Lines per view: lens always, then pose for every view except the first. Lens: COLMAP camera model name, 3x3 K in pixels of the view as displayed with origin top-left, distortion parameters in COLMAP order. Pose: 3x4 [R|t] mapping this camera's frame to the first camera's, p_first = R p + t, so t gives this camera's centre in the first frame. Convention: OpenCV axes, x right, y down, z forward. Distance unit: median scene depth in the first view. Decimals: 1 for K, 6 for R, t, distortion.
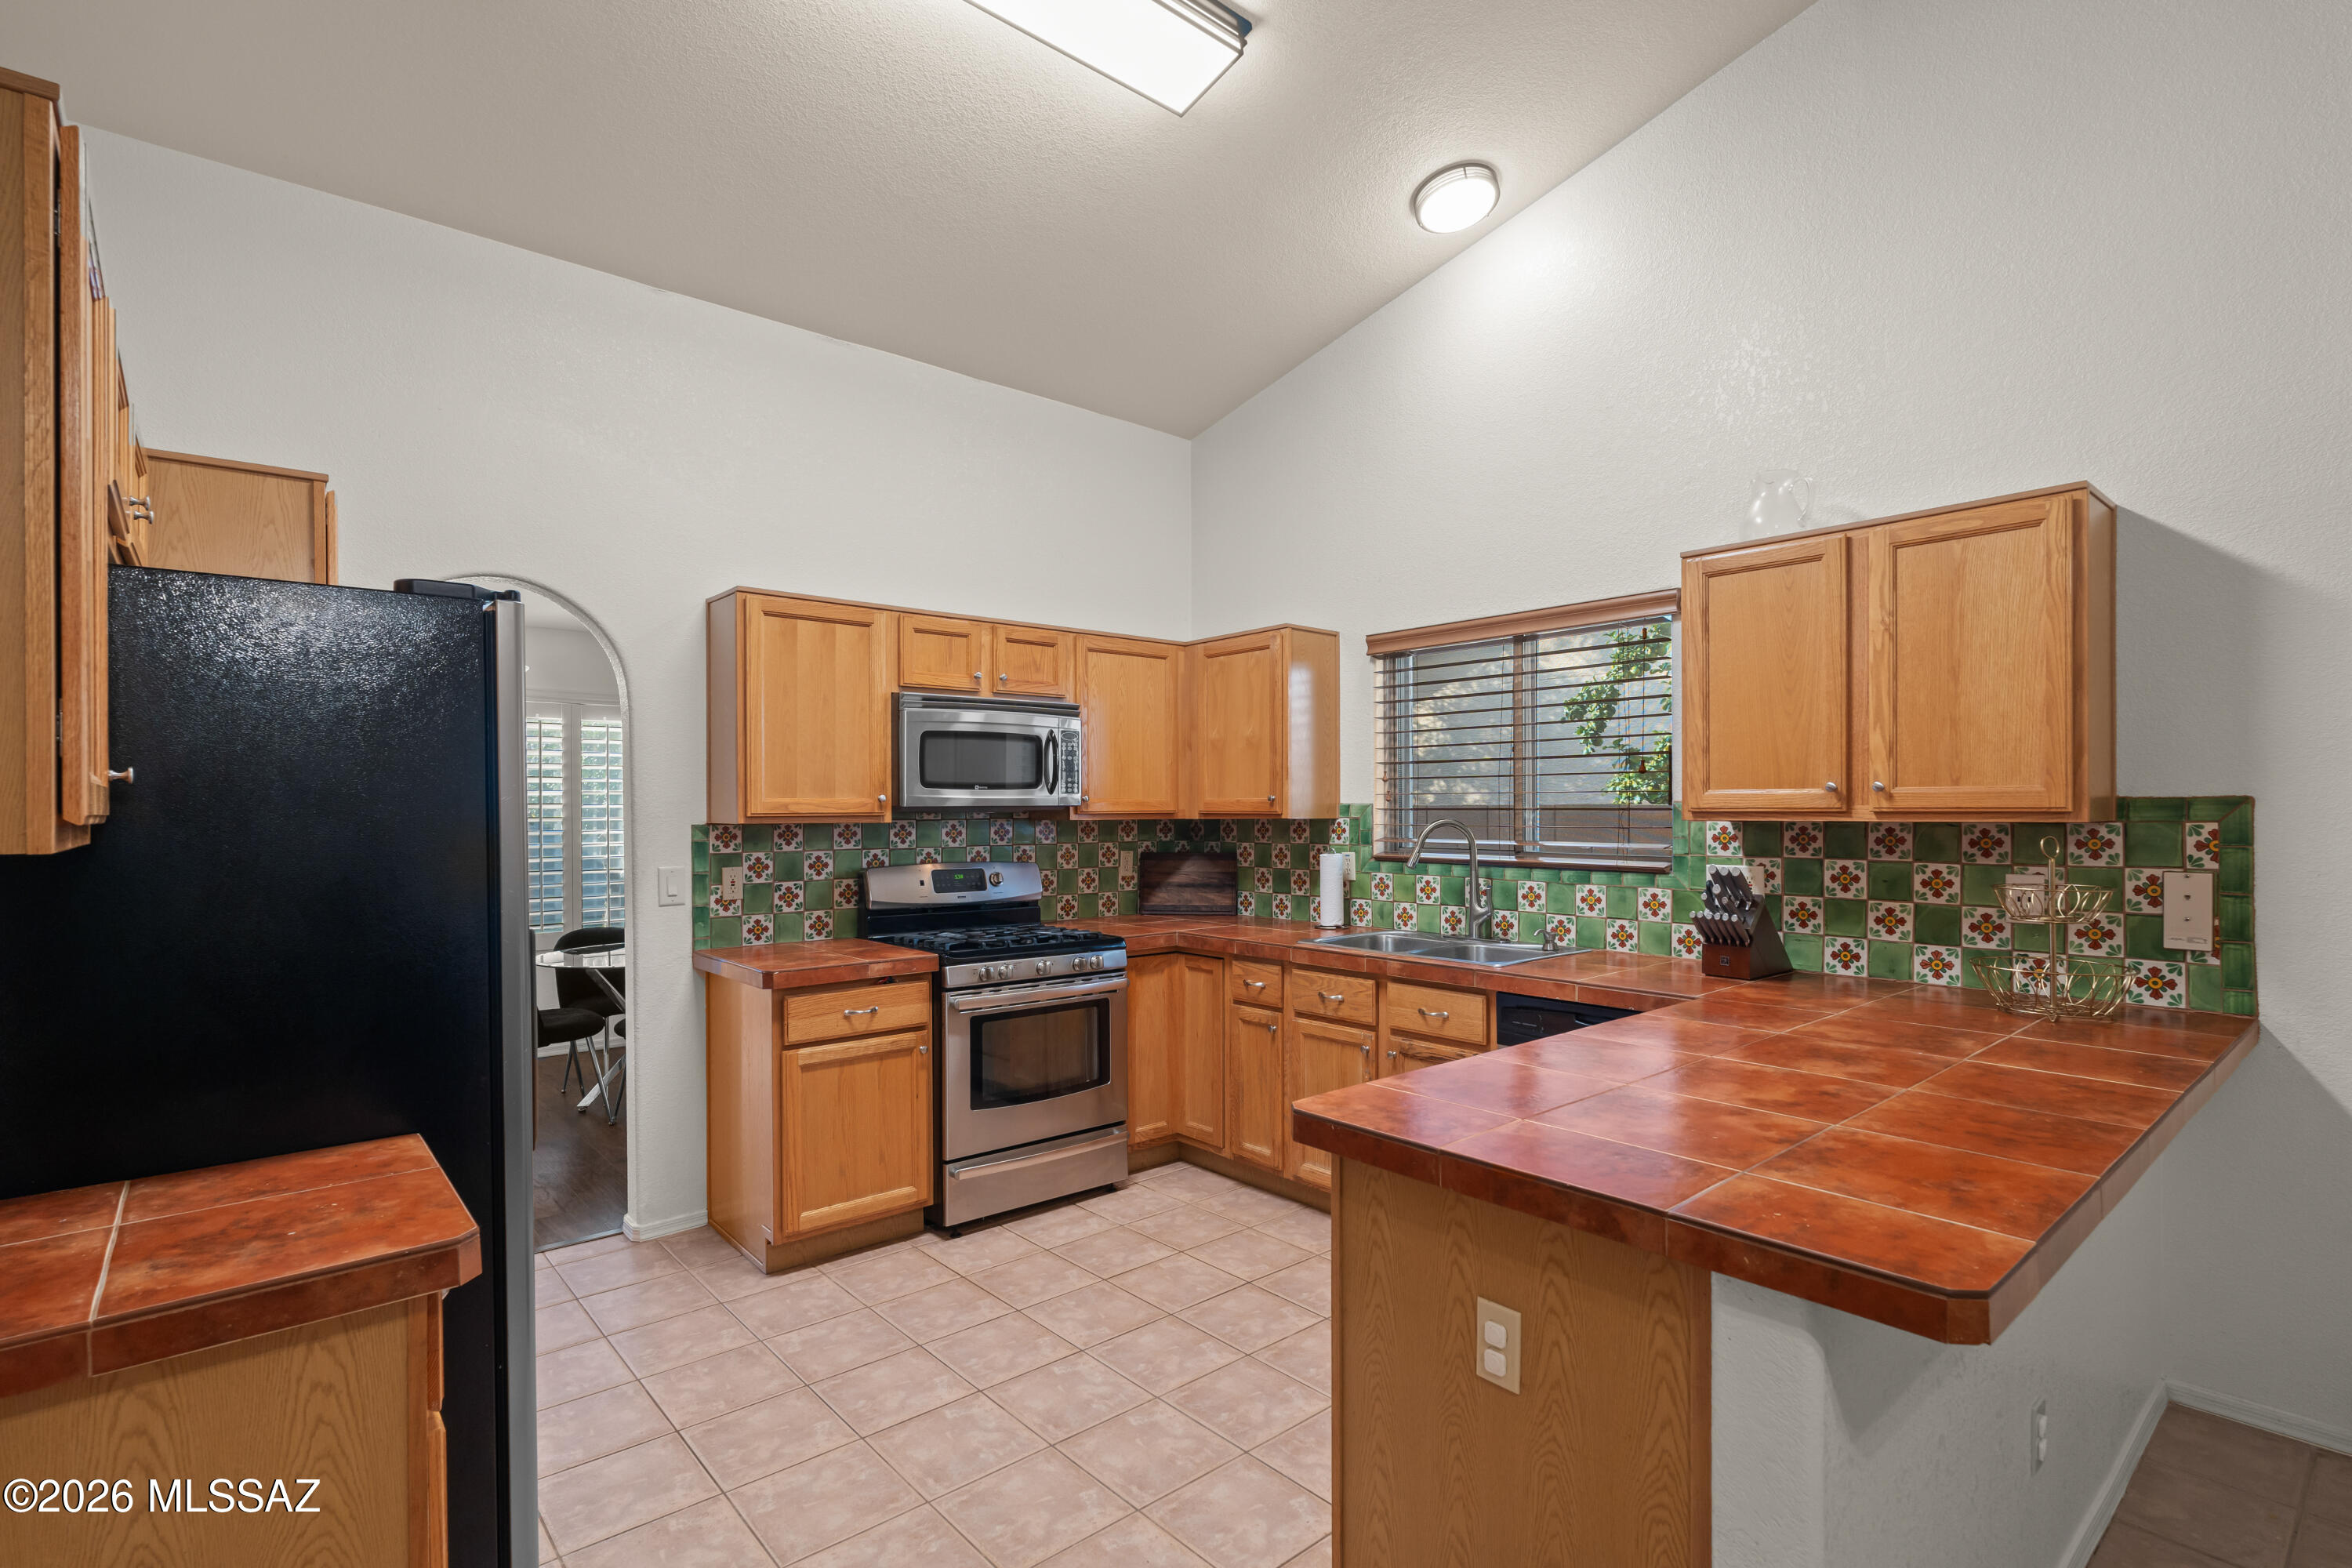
lens RADIAL K [[1116.3, 0, 1174.8], [0, 1116.3, 807.6], [0, 0, 1]] dist [-0.004265, 0.001434]
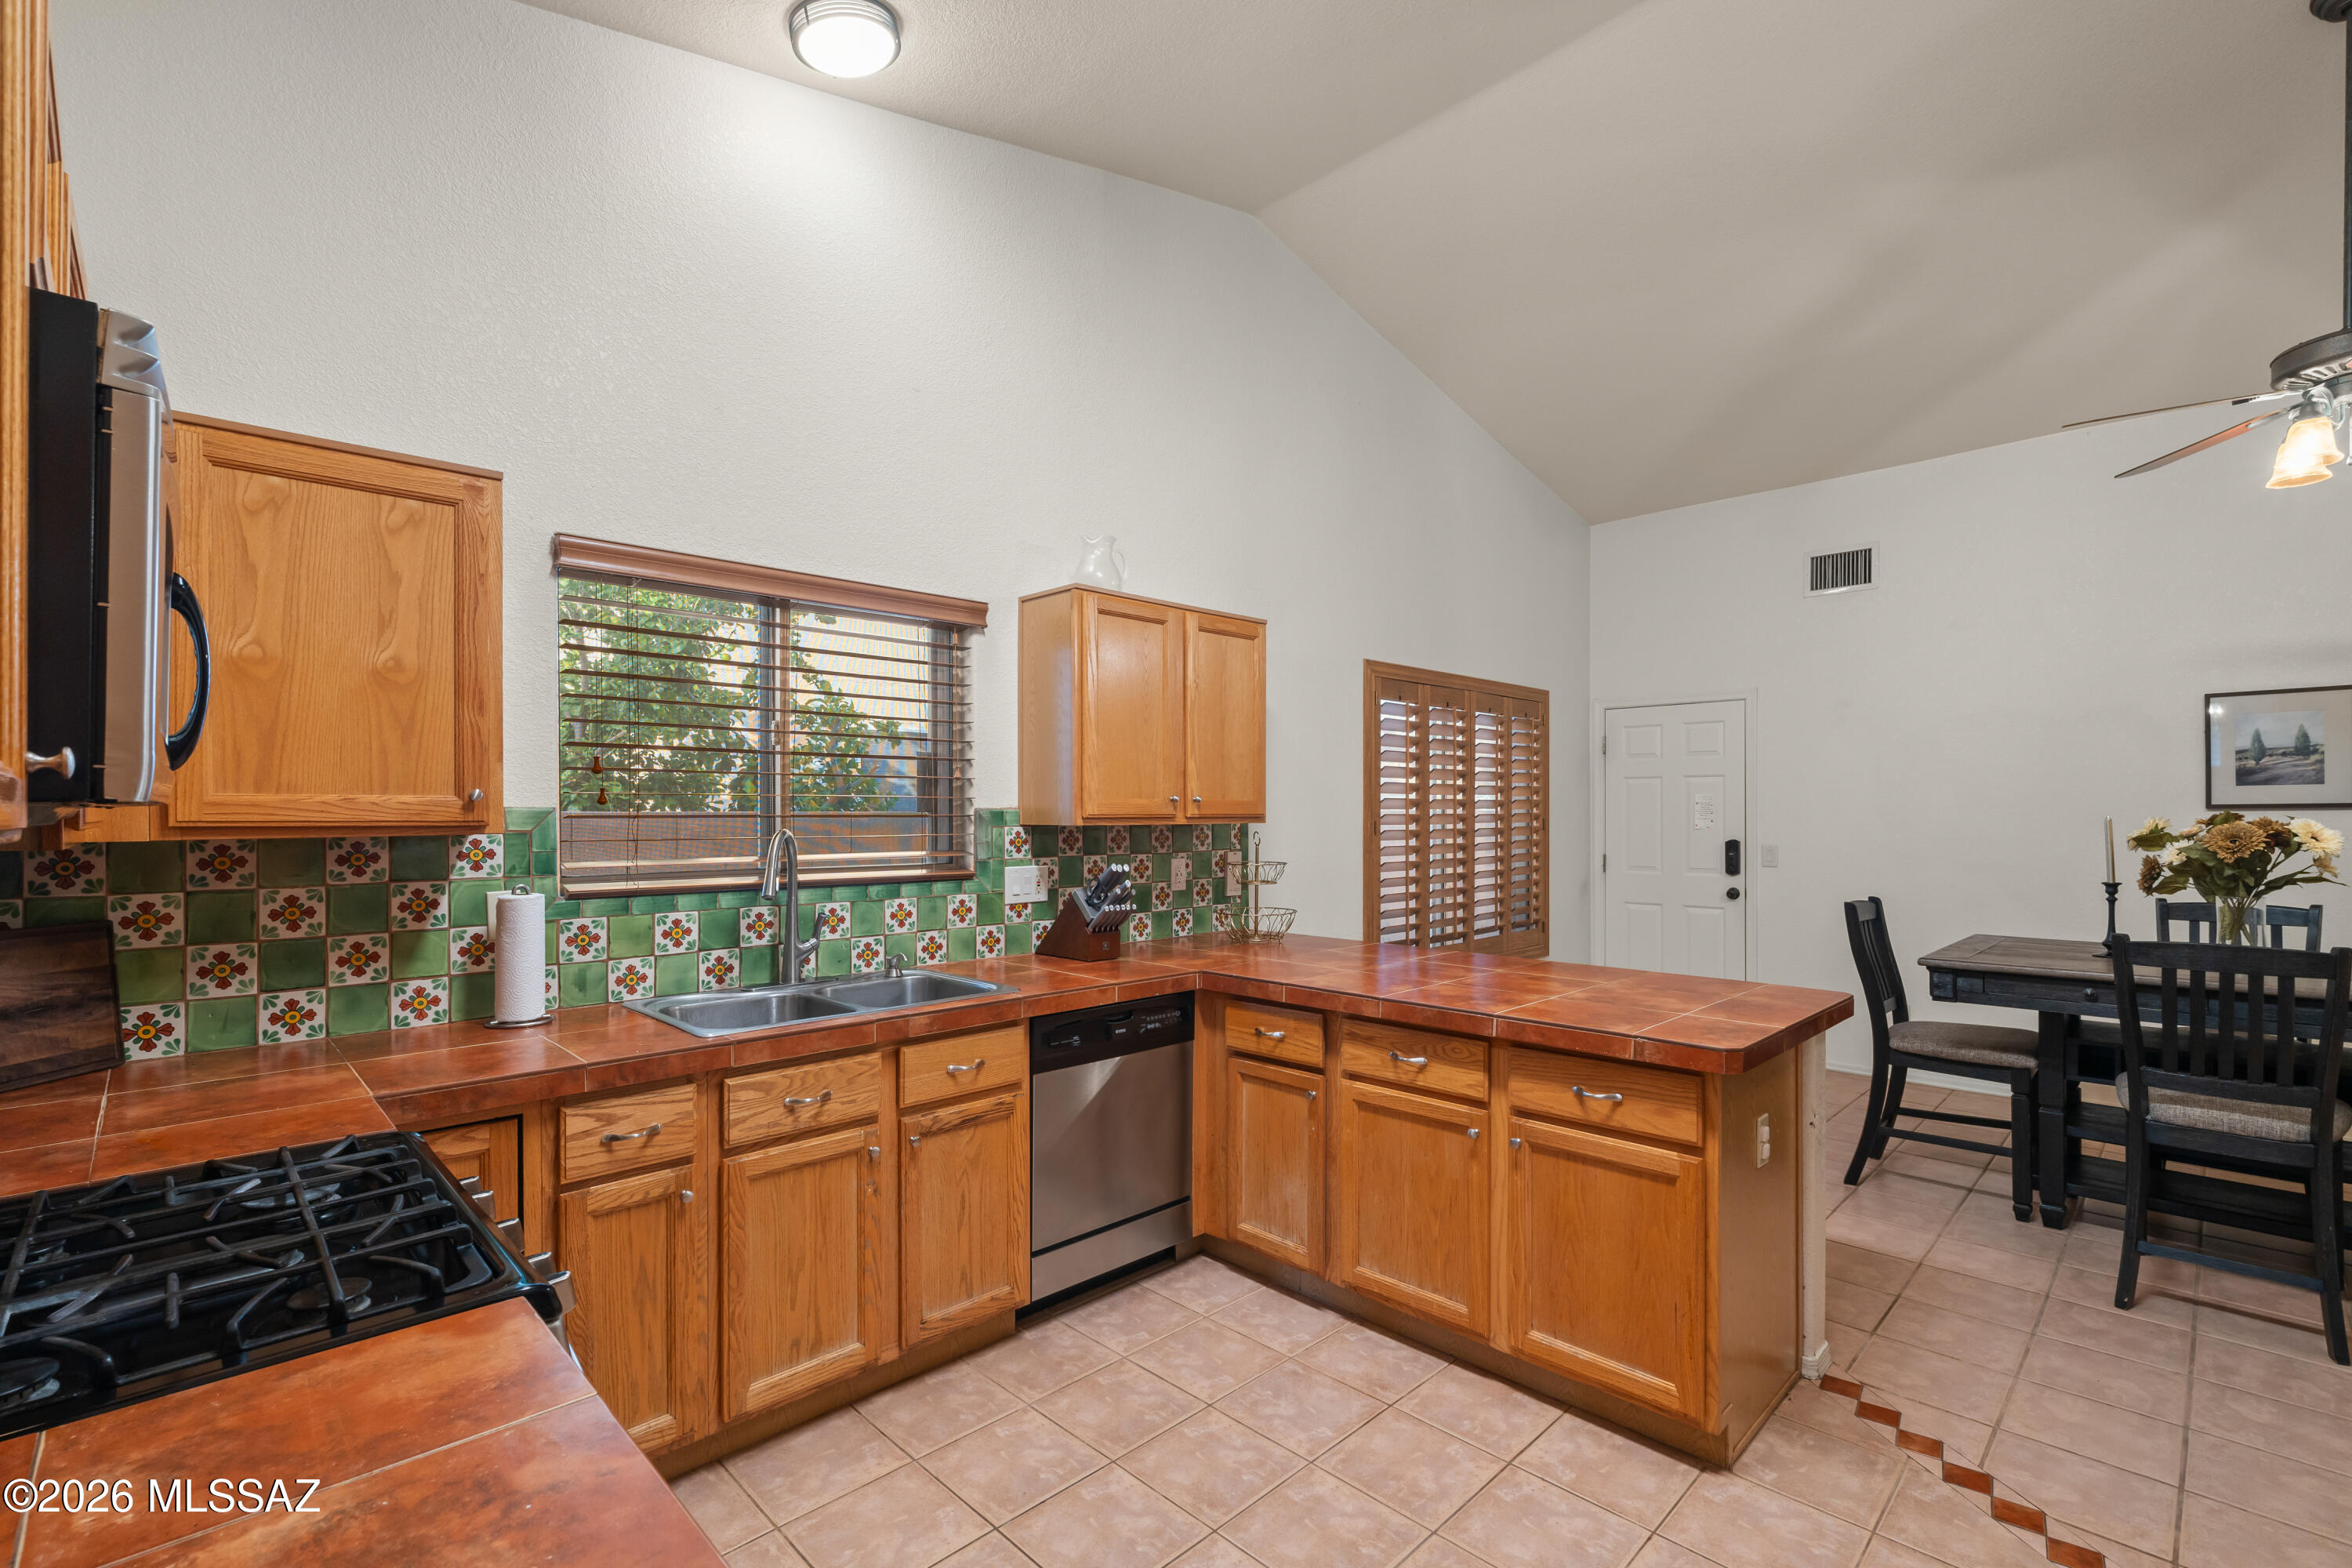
lens RADIAL K [[1039.6, 0, 1184.5], [0, 1039.6, 818.8], [0, 0, 1]] dist [-0.005398, 0.002109]
pose [[-0.071724, -0.001876, 0.997423, -0.497099], [0.001670, 0.999997, 0.002001, 0.002427], [-0.997423, 0.001809, -0.071721, 0.832381]]
